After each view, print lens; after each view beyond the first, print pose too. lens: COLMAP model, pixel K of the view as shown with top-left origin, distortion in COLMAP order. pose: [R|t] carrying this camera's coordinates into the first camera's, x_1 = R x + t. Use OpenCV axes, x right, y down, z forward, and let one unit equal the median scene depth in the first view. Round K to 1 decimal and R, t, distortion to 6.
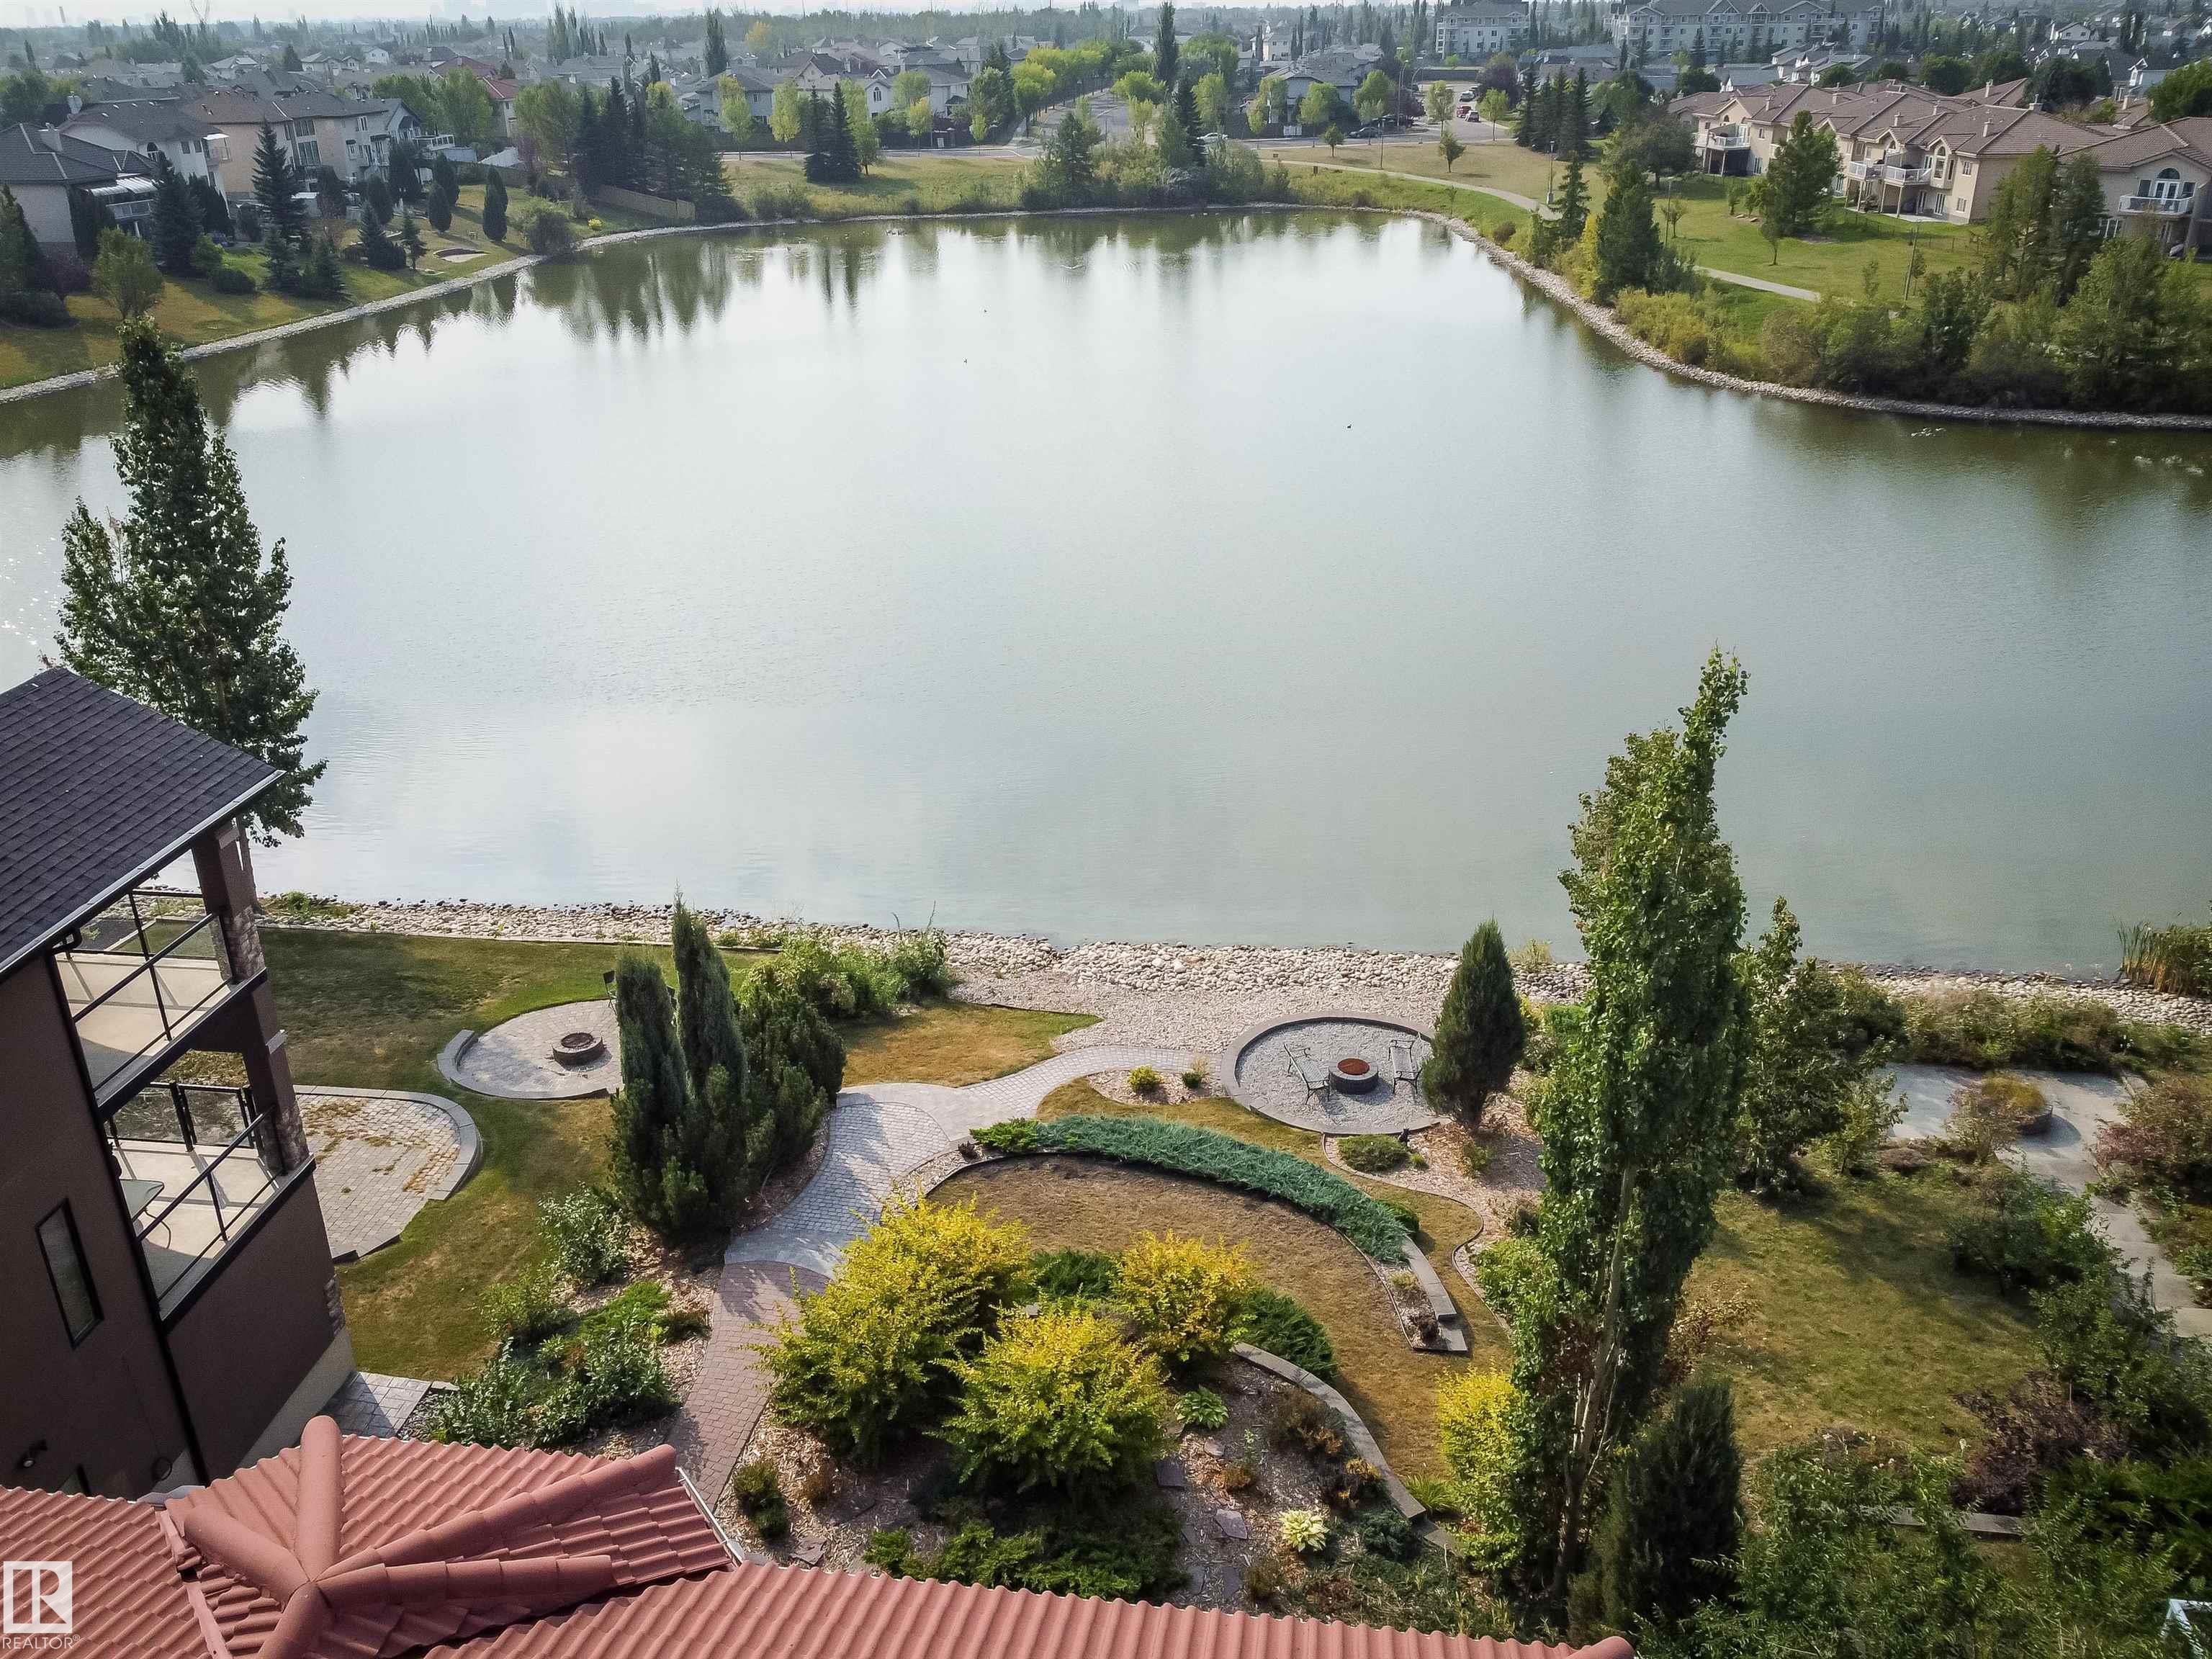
lens RADIAL K [[1774.5, 0, 1086.5], [0, 1774.5, 826.7], [0, 0, 1]] dist [0.005592, -0.004842]
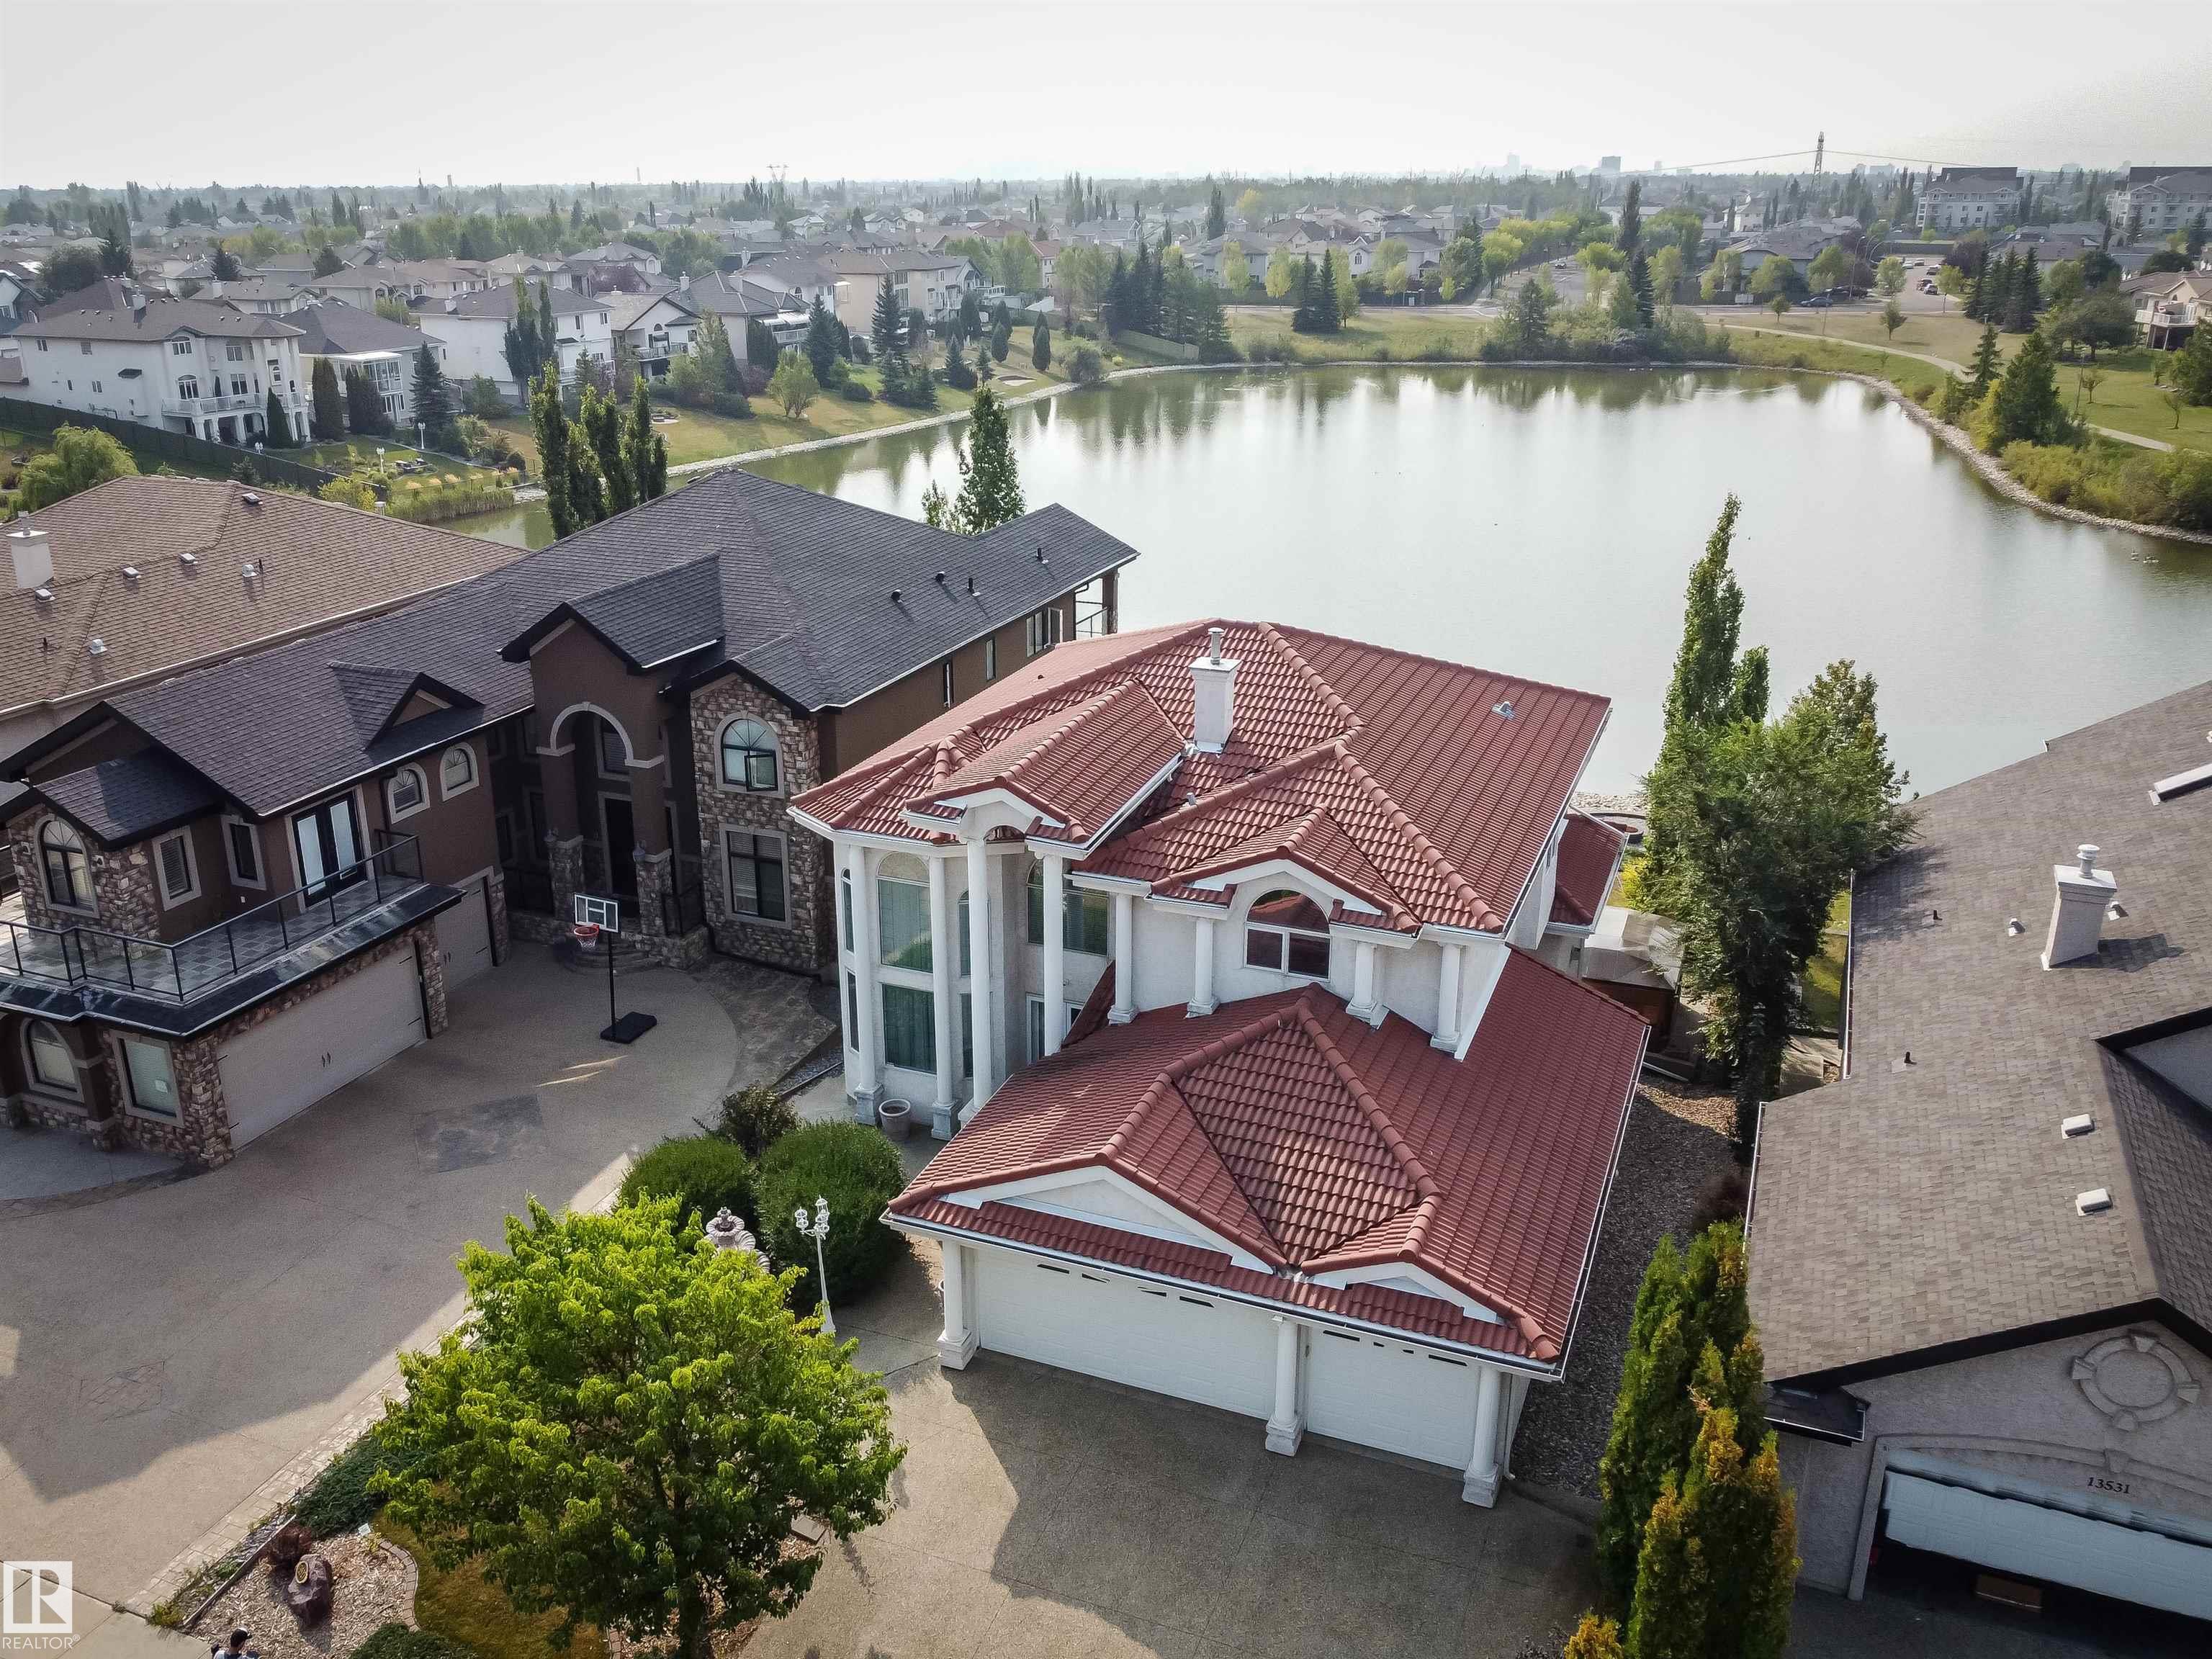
lens RADIAL K [[1706.5, 0, 1110.4], [0, 1706.5, 812.1], [0, 0, 1]] dist [0.002856, -0.004210]
pose [[0.970624, 0.090932, -0.222757, 0.004884], [-0.107618, 0.992135, -0.063922, 0.042556], [0.215193, 0.086016, 0.972776, -0.109645]]
